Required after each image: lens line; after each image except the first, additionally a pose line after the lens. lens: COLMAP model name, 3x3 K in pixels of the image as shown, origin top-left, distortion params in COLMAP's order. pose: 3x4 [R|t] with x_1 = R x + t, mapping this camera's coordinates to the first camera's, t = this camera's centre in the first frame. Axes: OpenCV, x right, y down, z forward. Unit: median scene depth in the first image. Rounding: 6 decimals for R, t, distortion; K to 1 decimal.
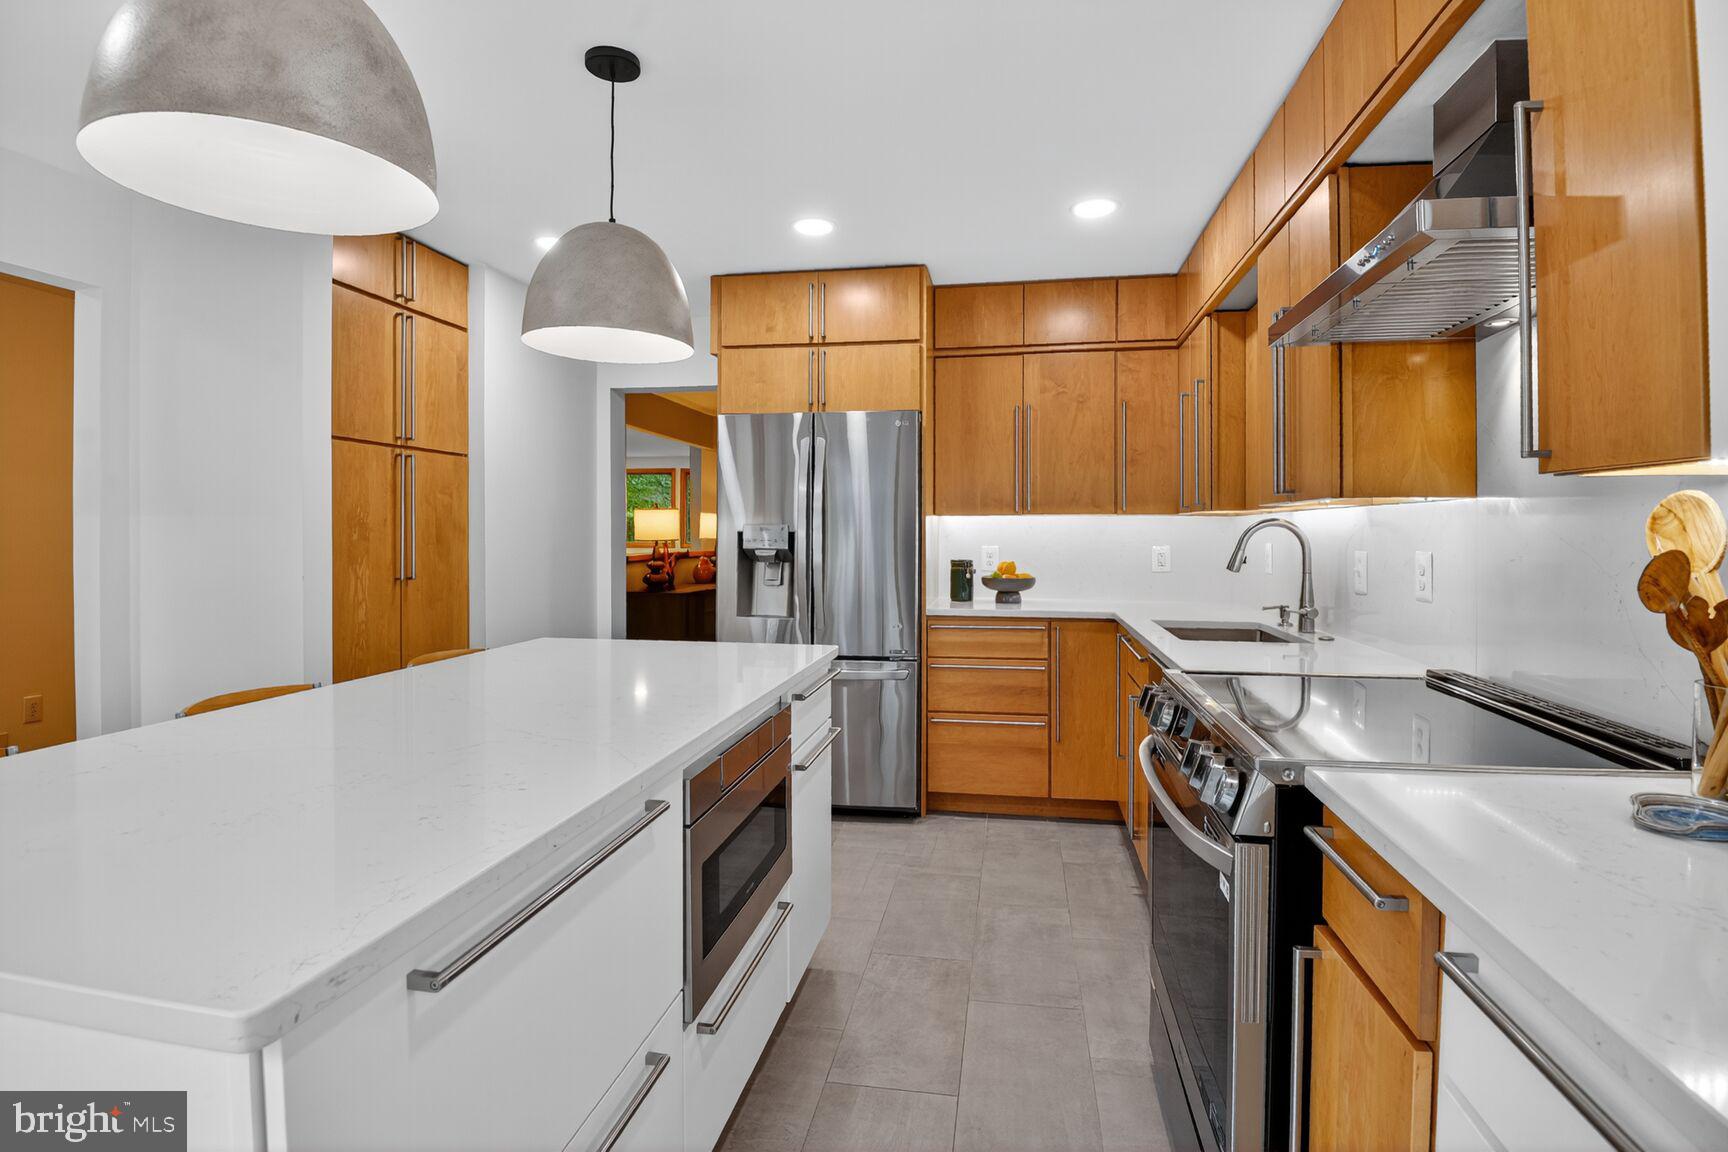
lens RADIAL K [[837.1, 0, 898.1], [0, 837.1, 529.8], [0, 0, 1]] dist [0.005086, 0.000059]
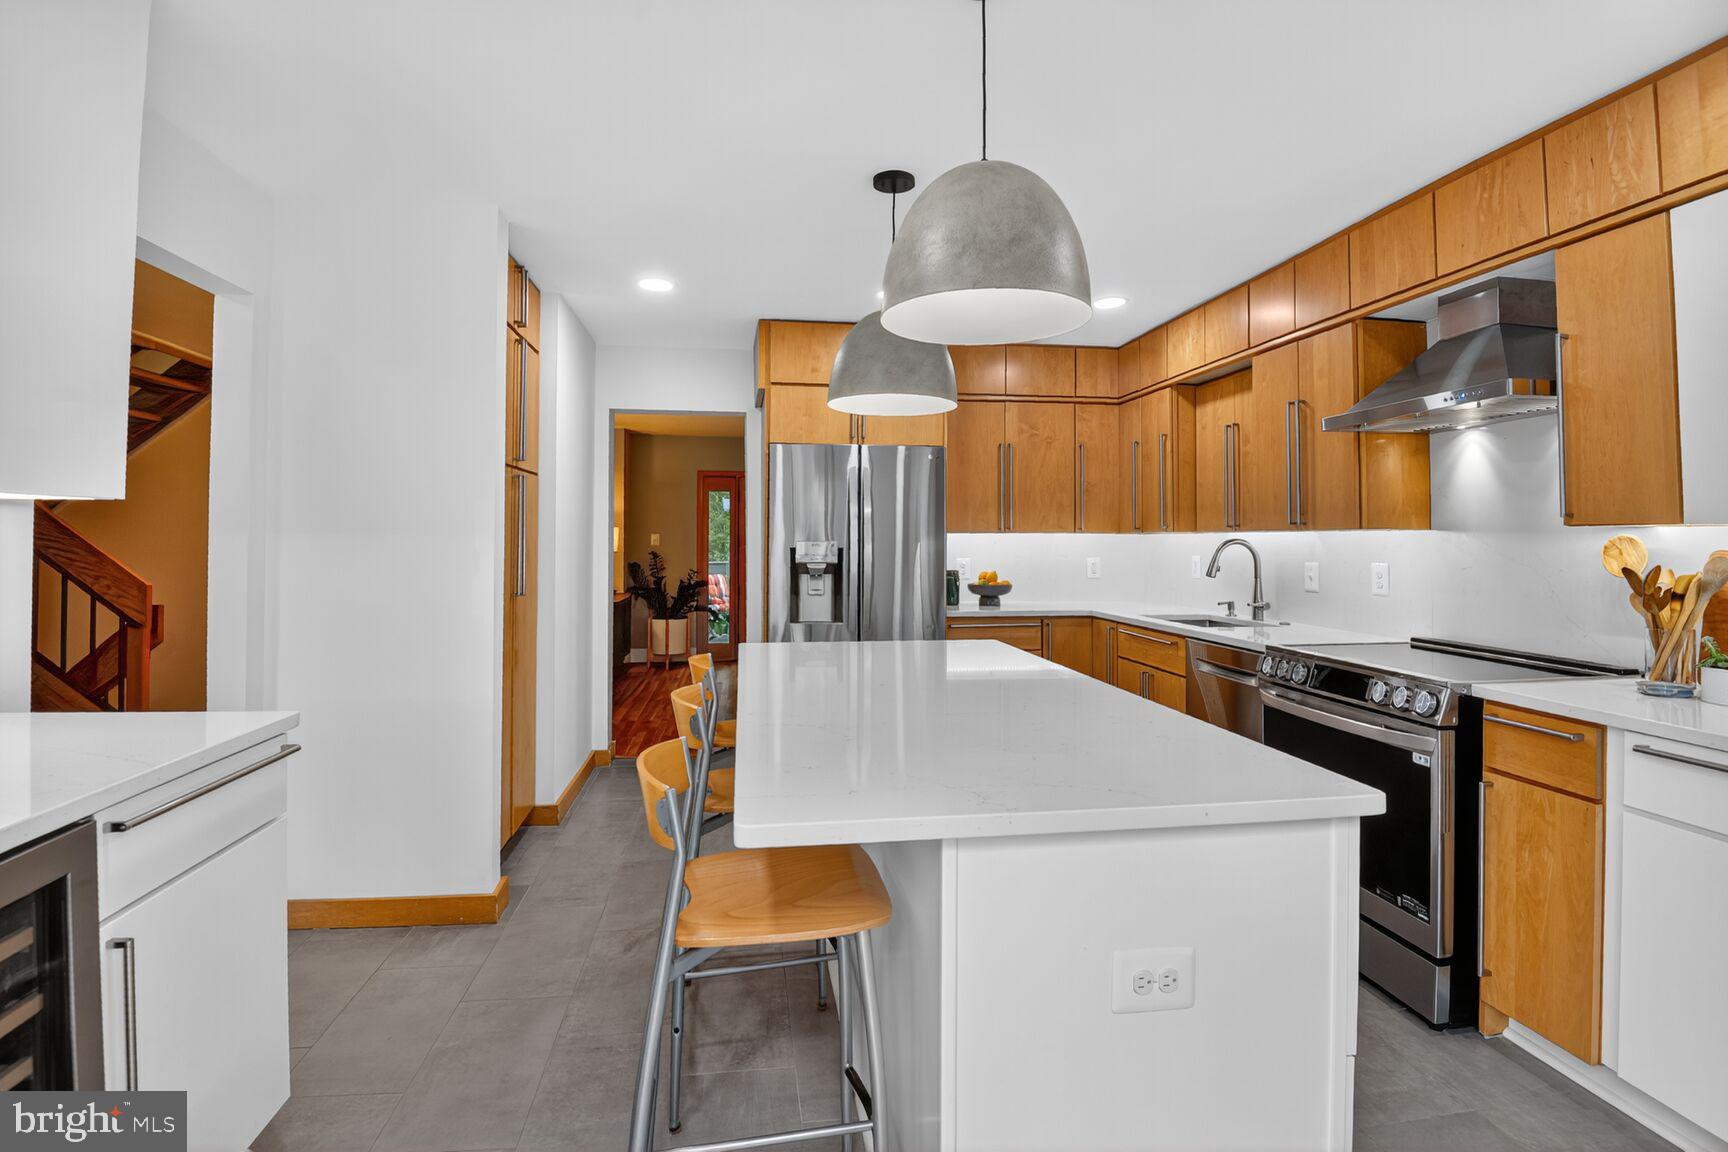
lens RADIAL K [[837.1, 0, 866.2], [0, 837.1, 532.1], [0, 0, 1]] dist [0.005086, 0.000059]
pose [[0.952661, 0.003805, 0.304010, -0.432836], [-0.001793, 0.999975, -0.006899, -0.011013], [-0.304029, 0.006027, 0.952644, -0.109917]]
